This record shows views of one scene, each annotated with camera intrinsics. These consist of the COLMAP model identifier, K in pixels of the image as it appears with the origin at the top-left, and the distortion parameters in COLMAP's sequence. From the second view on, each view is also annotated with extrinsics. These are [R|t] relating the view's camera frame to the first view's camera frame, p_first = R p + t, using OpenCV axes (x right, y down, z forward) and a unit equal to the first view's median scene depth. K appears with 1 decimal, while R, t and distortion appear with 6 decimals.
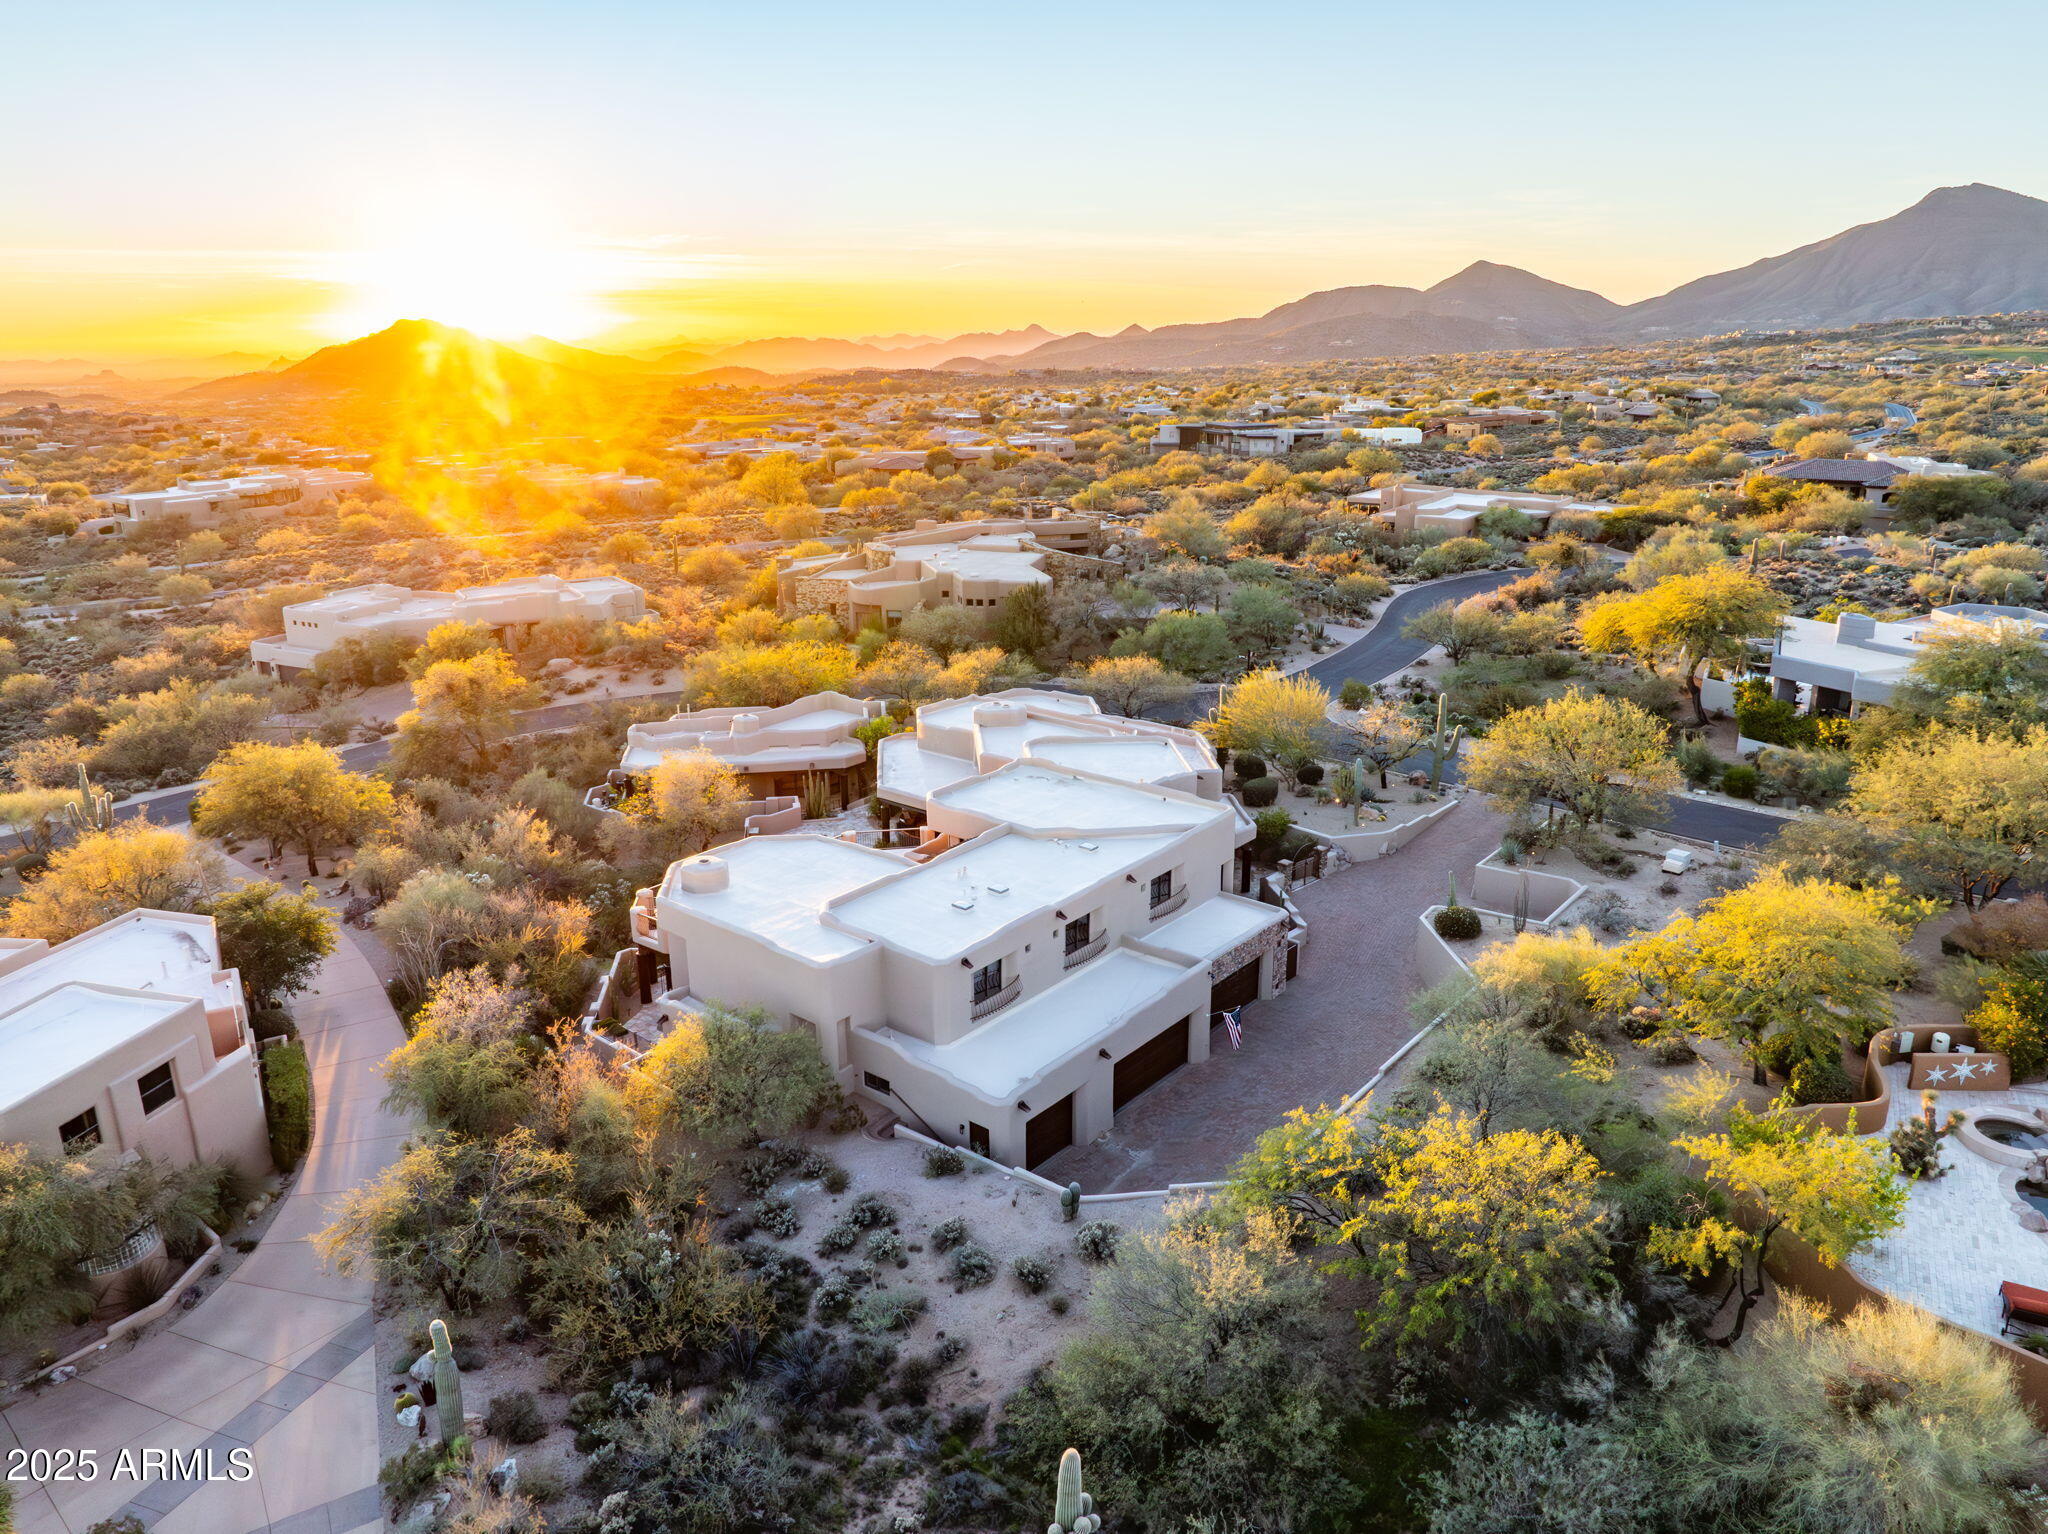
lens RADIAL K [[1446.9, 0, 1029.9], [0, 1446.9, 759.7], [0, 0, 1]] dist [-0.036565, 0.000840]
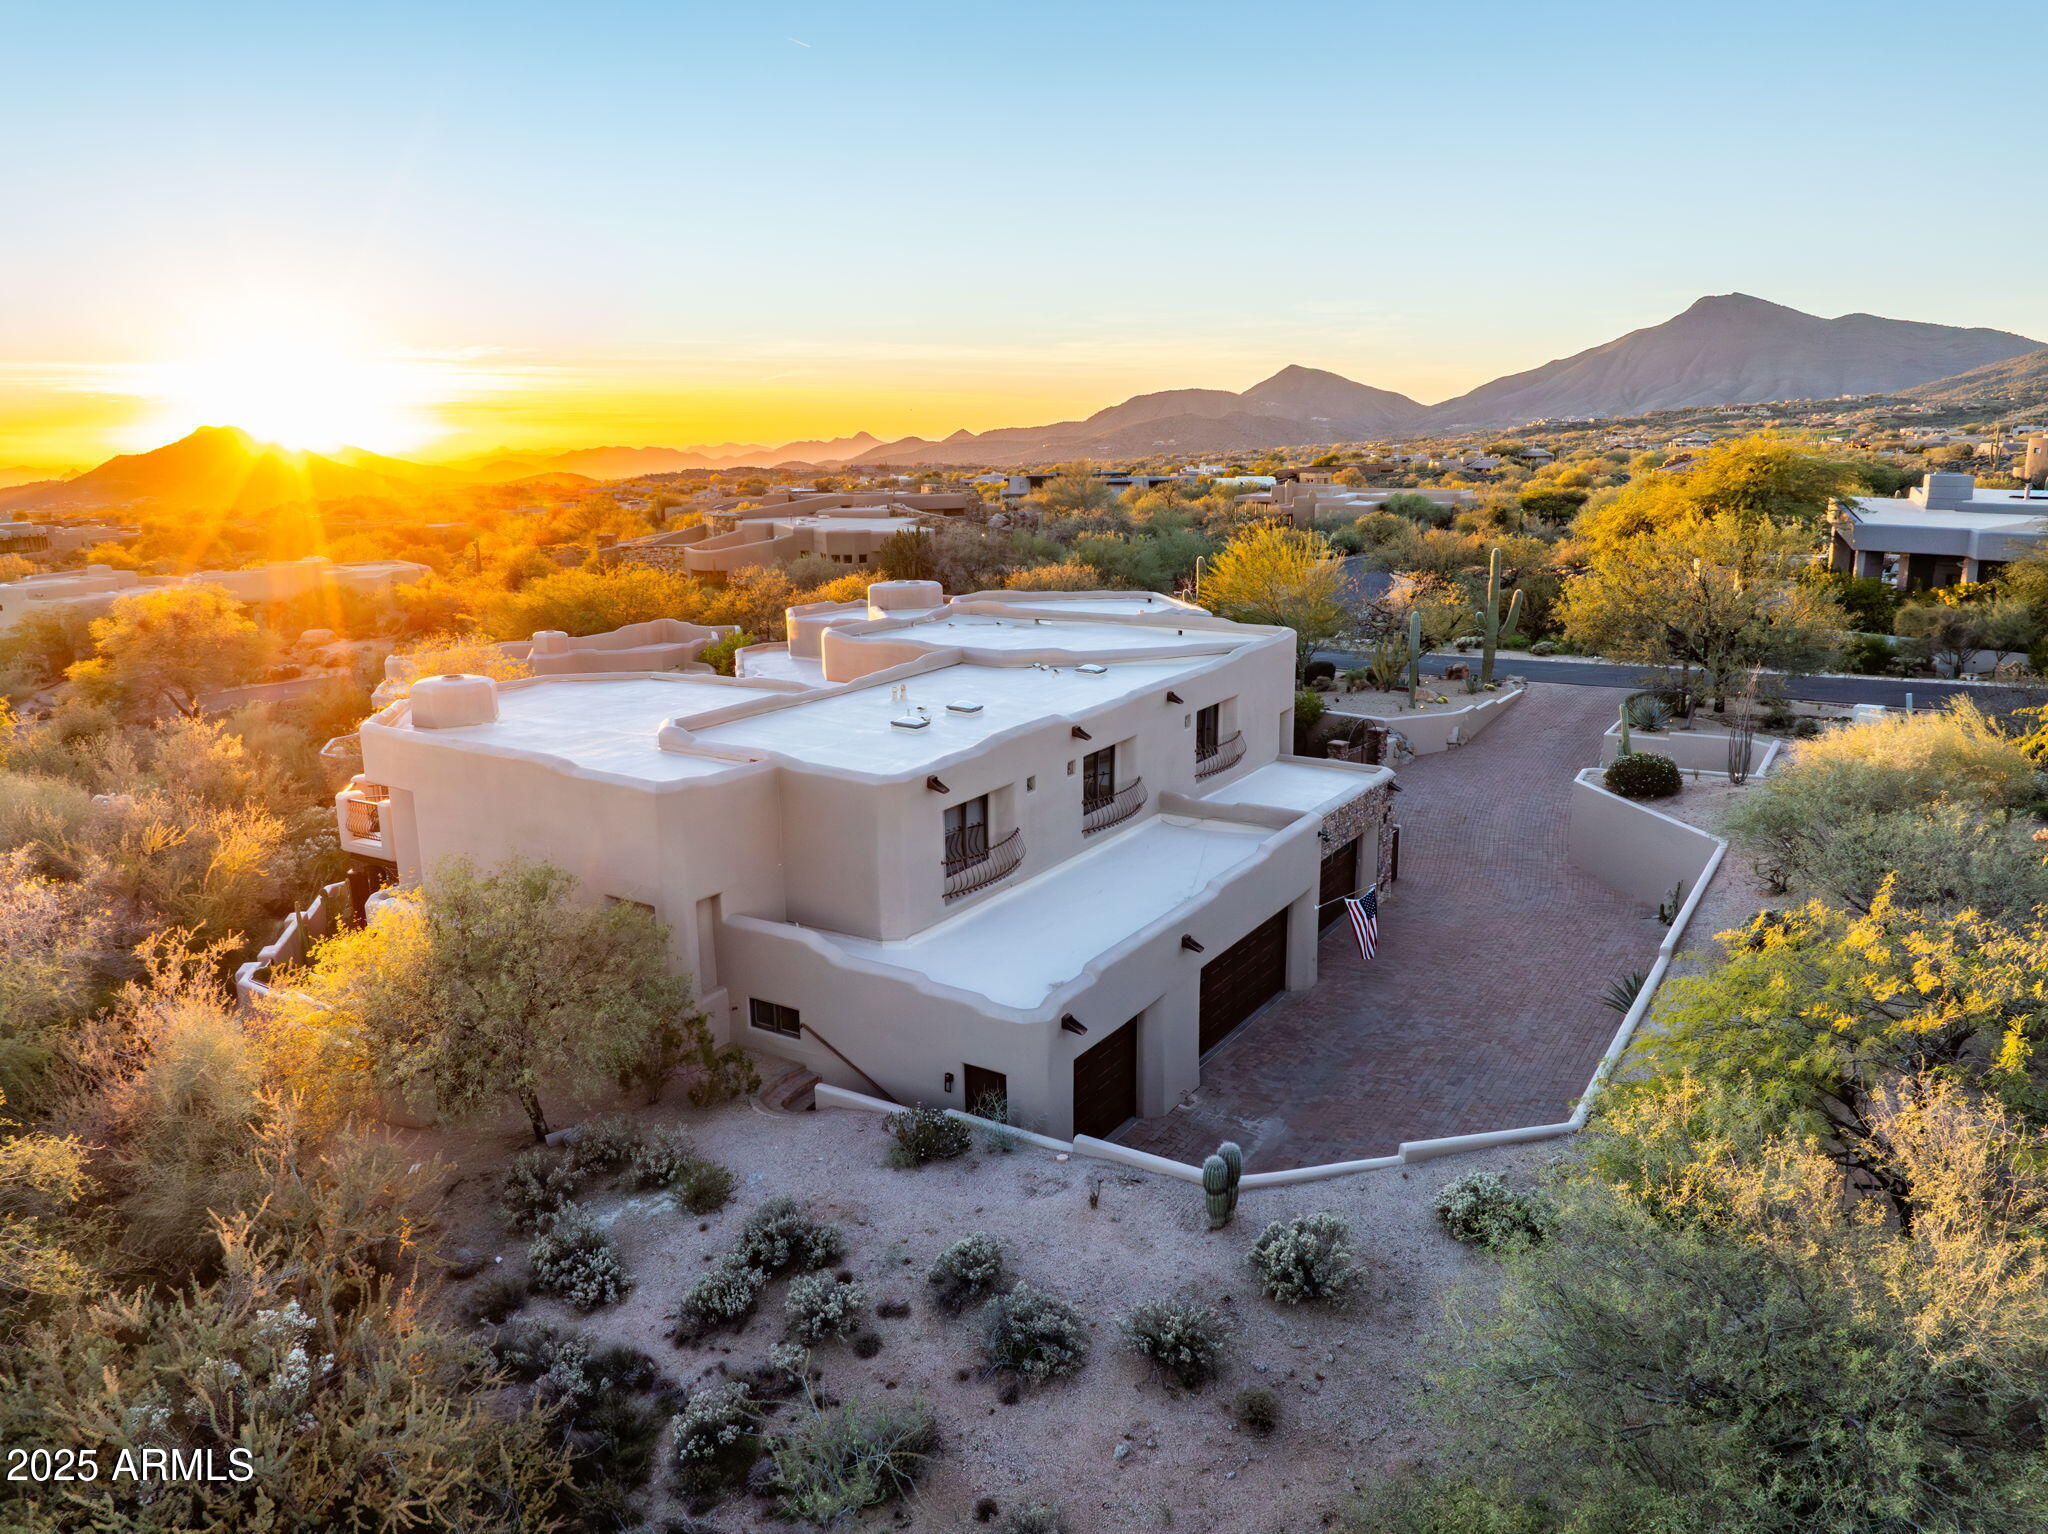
lens RADIAL K [[1446.9, 0, 1029.9], [0, 1446.9, 759.7], [0, 0, 1]] dist [-0.036565, 0.000840]
pose [[0.993315, -0.030593, 0.111307, -0.074494], [0.038239, 0.997005, -0.067218, 0.182426], [-0.108917, 0.071025, 0.991510, 0.491598]]
